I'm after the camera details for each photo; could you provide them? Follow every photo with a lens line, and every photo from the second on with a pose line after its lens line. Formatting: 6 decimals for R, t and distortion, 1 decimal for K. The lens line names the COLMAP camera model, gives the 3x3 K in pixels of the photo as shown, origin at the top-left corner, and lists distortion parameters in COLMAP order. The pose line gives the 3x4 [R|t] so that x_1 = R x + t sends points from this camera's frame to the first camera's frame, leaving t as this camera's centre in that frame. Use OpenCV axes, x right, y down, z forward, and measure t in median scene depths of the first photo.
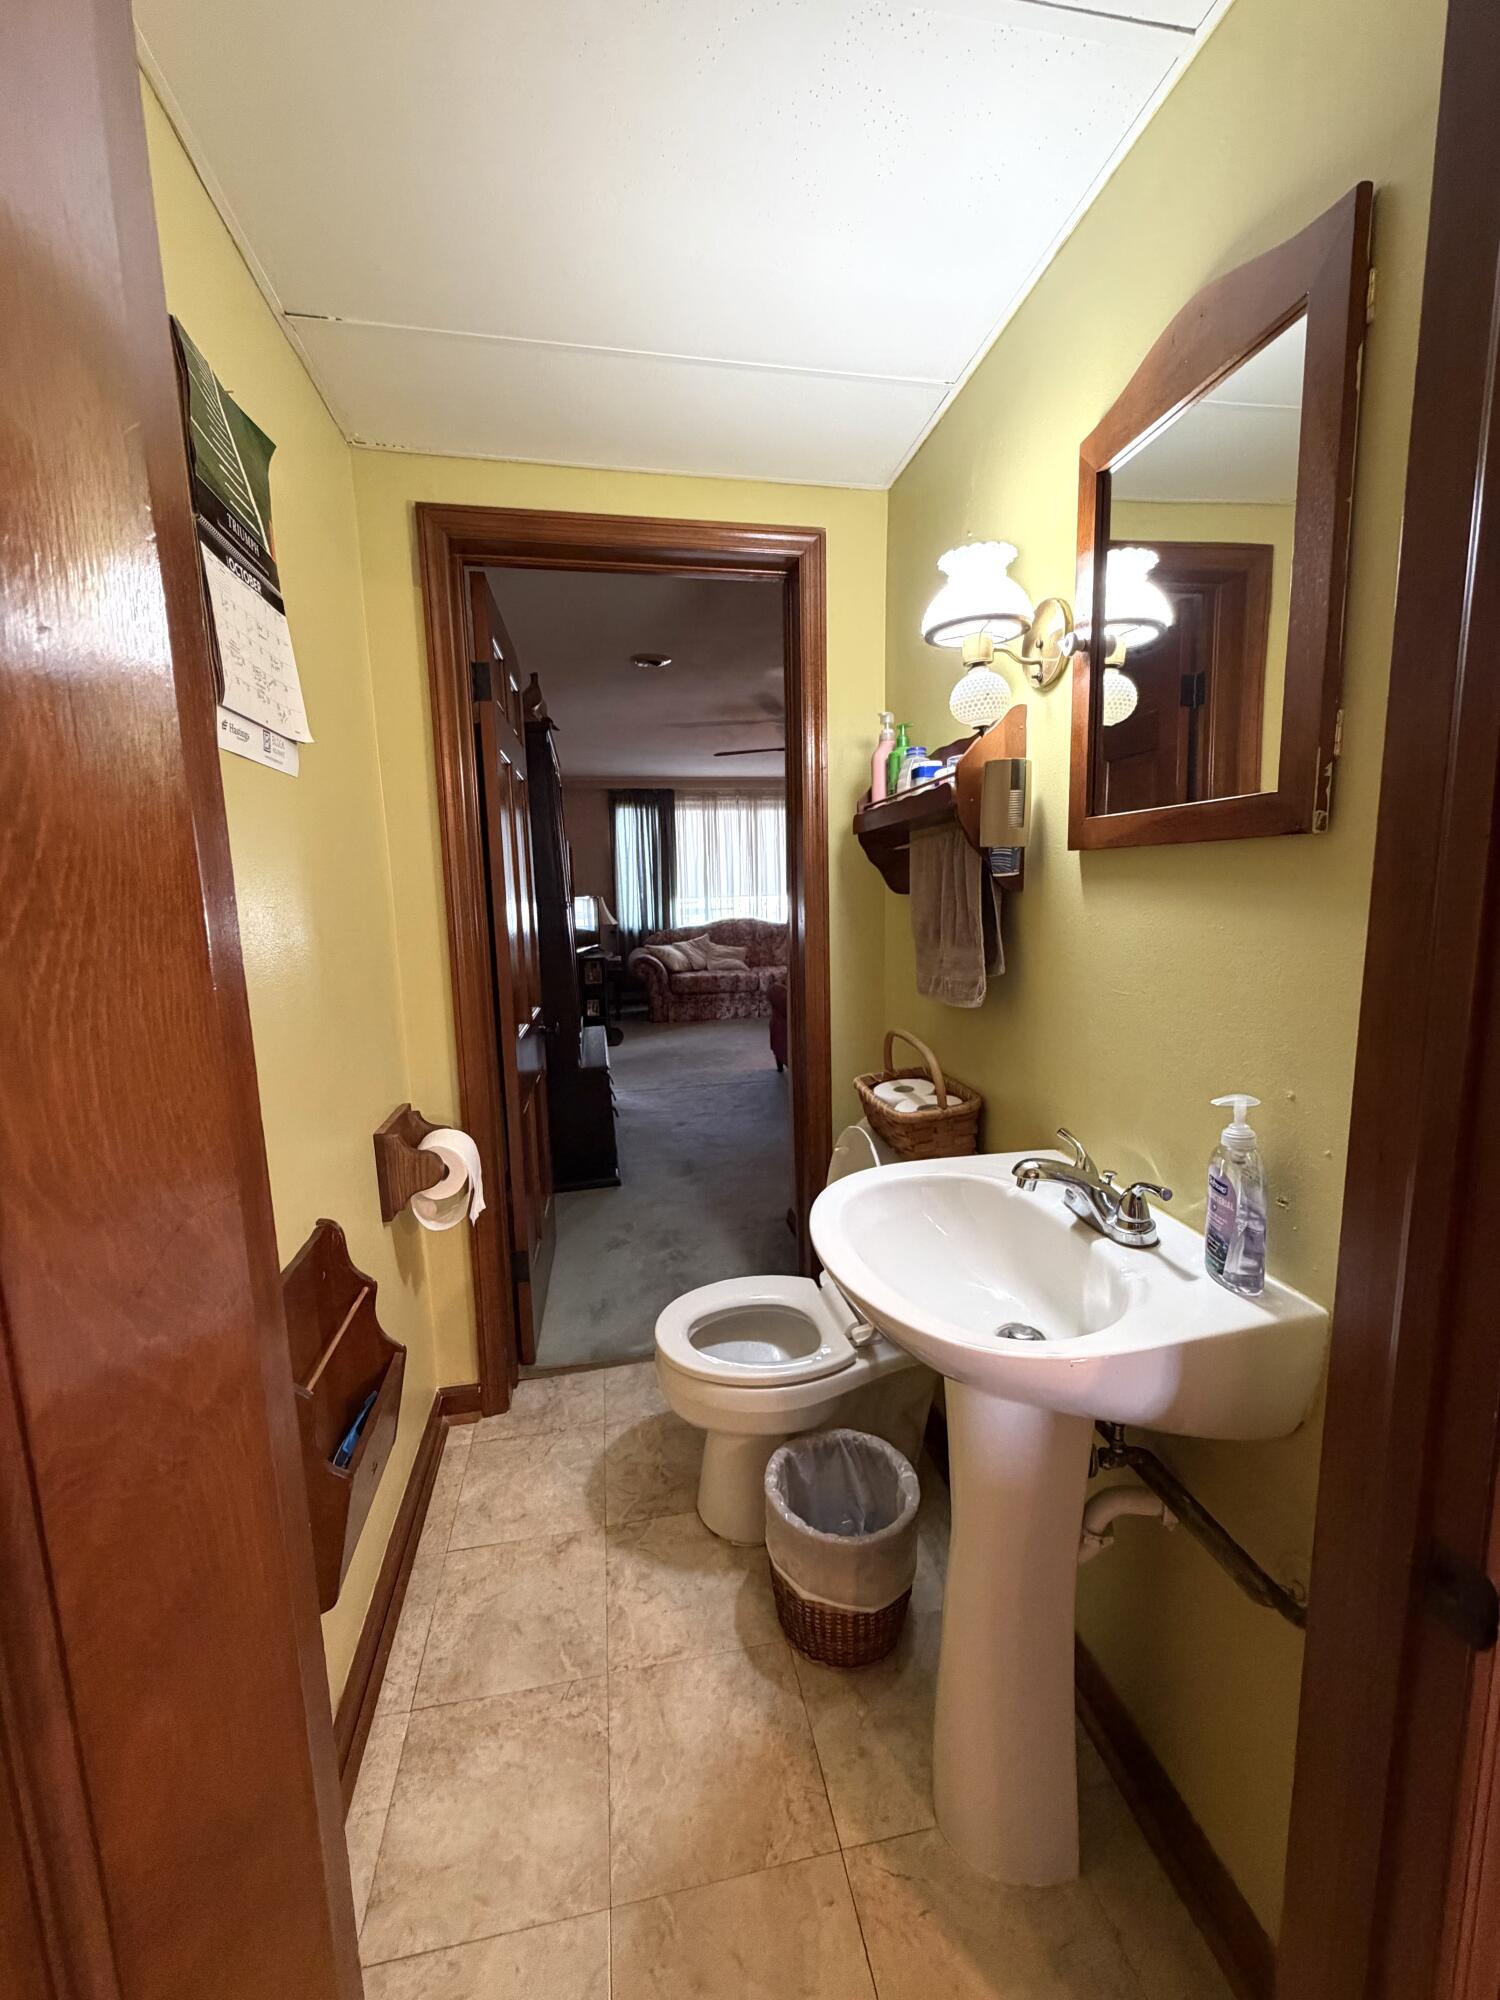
lens RADIAL K [[794.6, 0, 752.2], [0, 794.6, 994.8], [0, 0, 1]] dist [-0.000951, 0.000359]
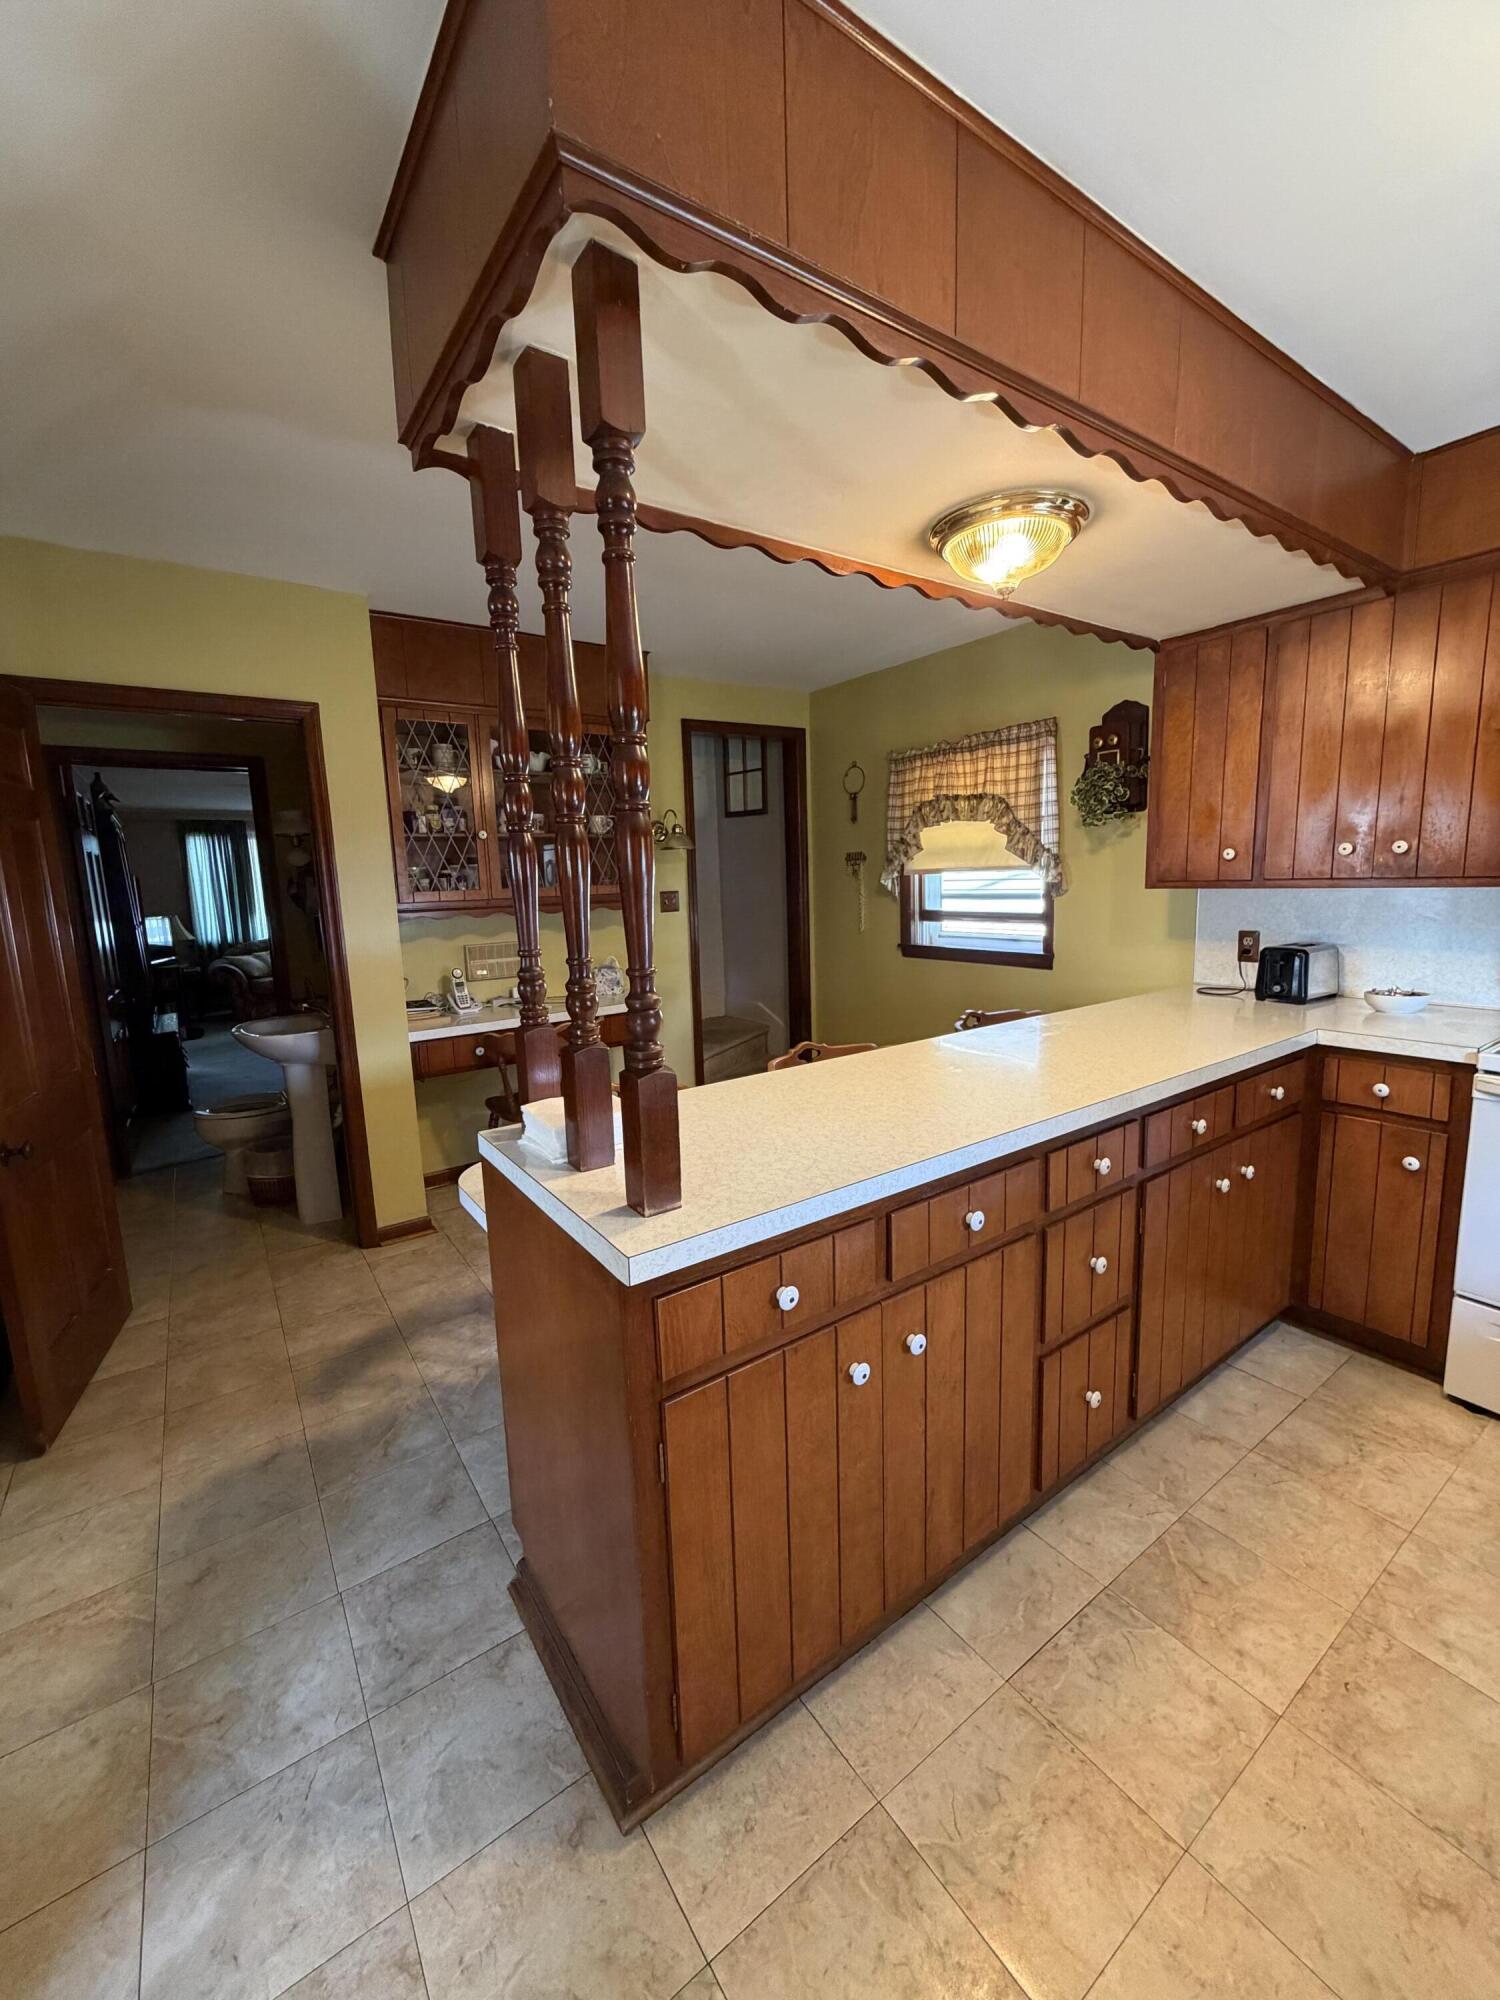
lens RADIAL K [[794.6, 0, 749.4], [0, 794.6, 993.9], [0, 0, 1]] dist [-0.000951, 0.000359]
pose [[0.912047, -0.065950, 0.404749, 0.175402], [0.068338, 0.997625, 0.008563, 0.067314], [-0.404352, 0.019849, 0.914388, -0.710256]]
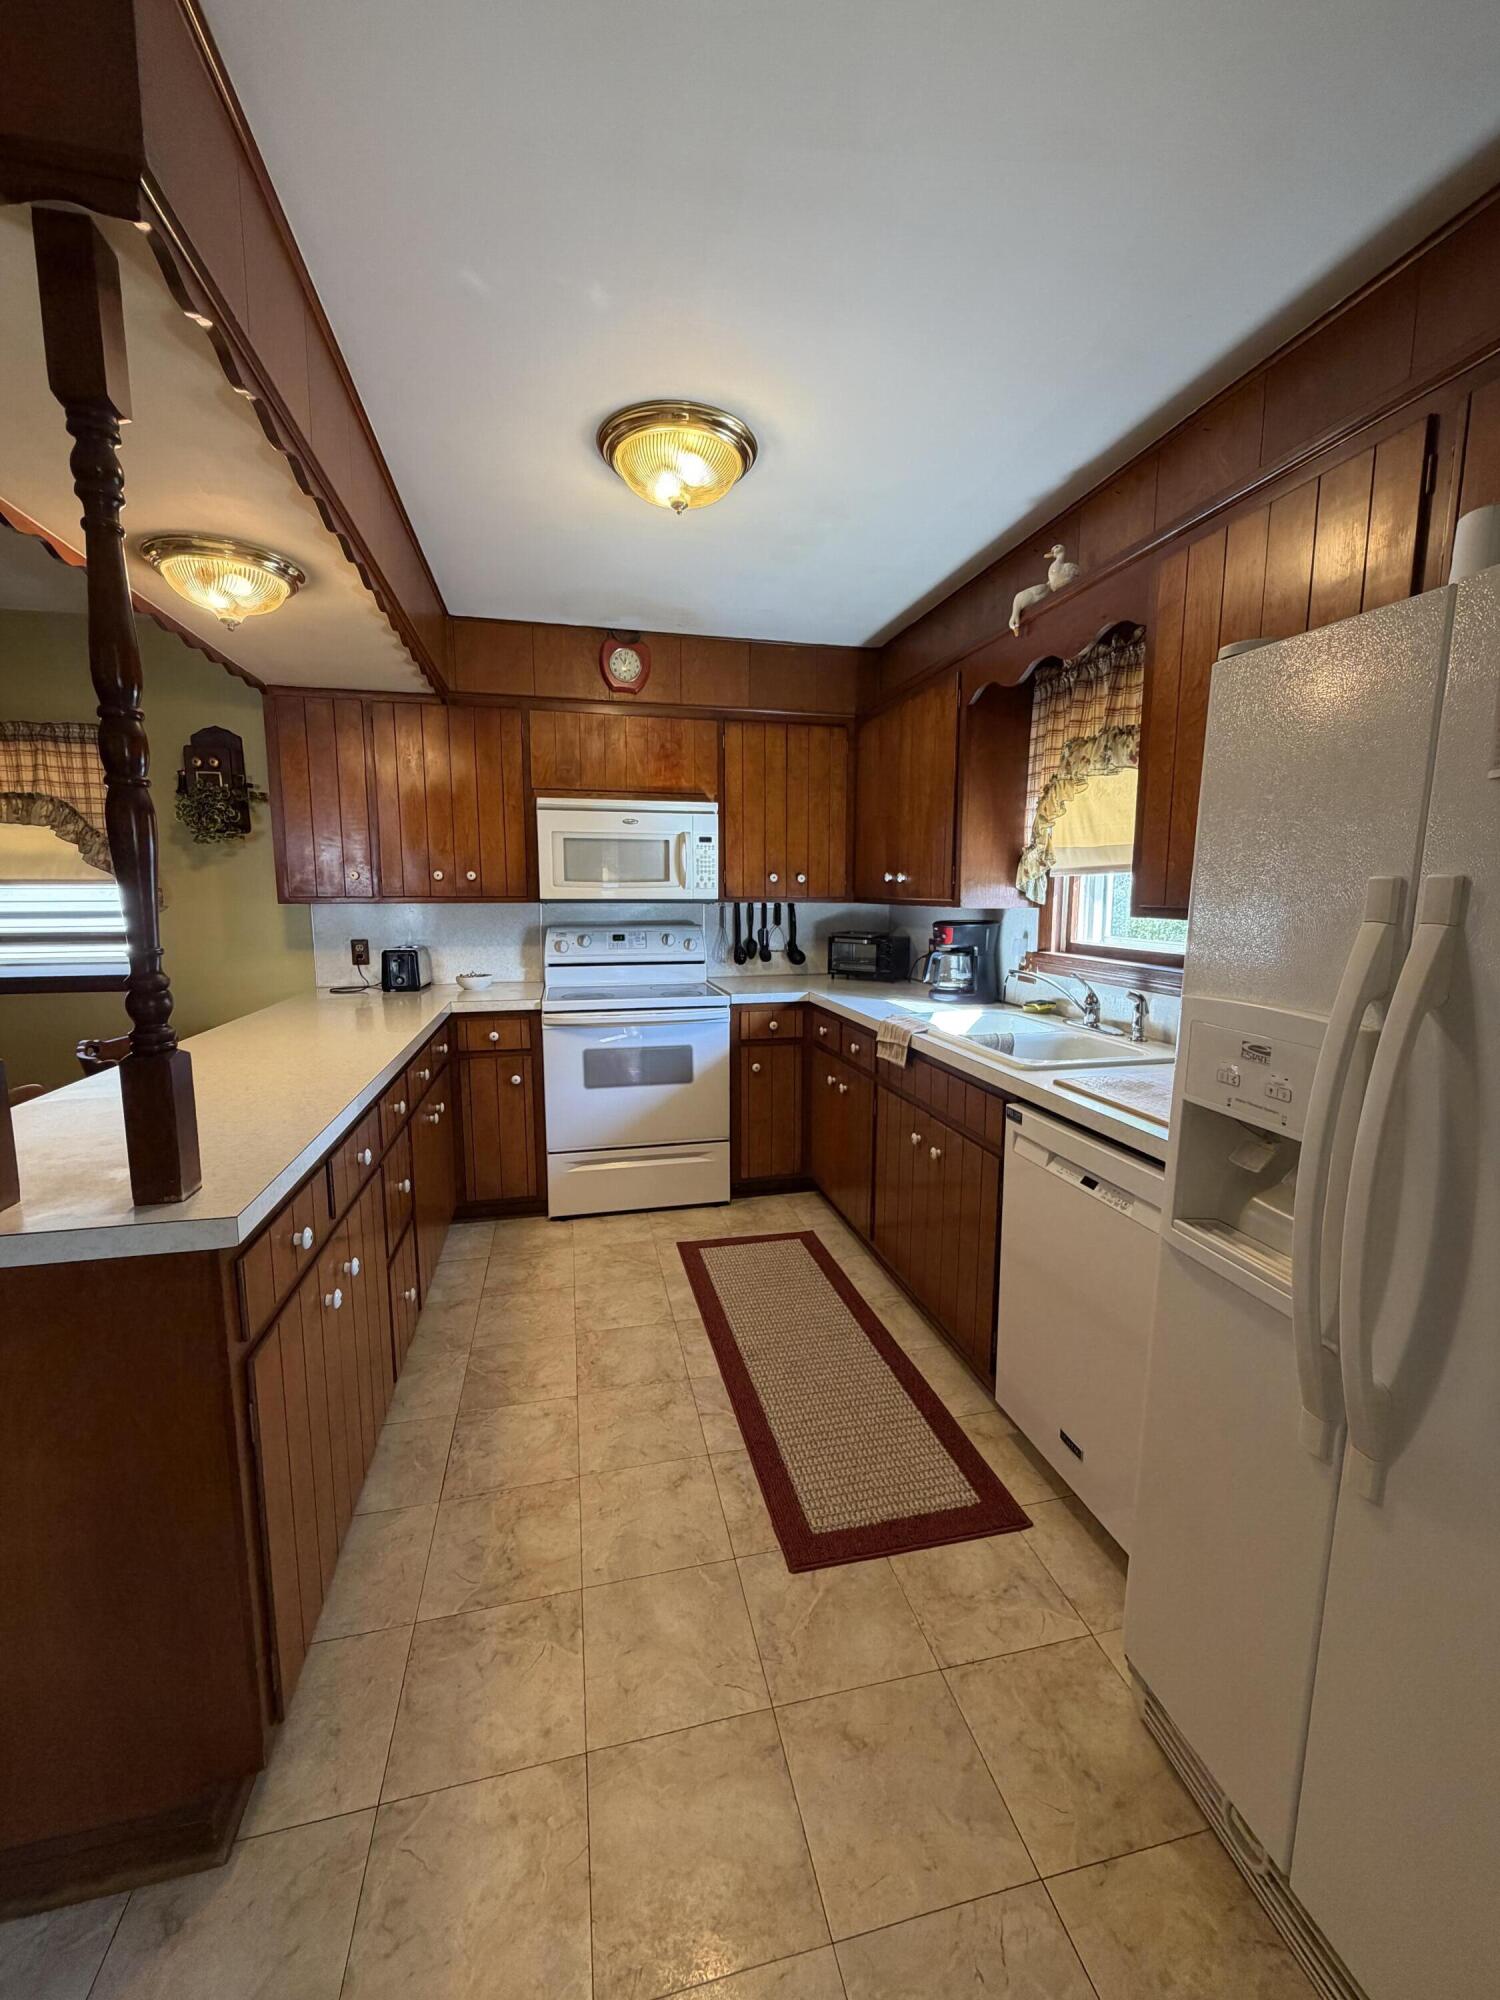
lens RADIAL K [[794.6, 0, 756.0], [0, 794.6, 993.6], [0, 0, 1]] dist [-0.000951, 0.000359]
pose [[-0.046906, -0.103152, 0.993559, -0.022488], [0.142577, 0.983778, 0.108868, 0.073358], [-0.988672, 0.146765, -0.031438, -0.636915]]
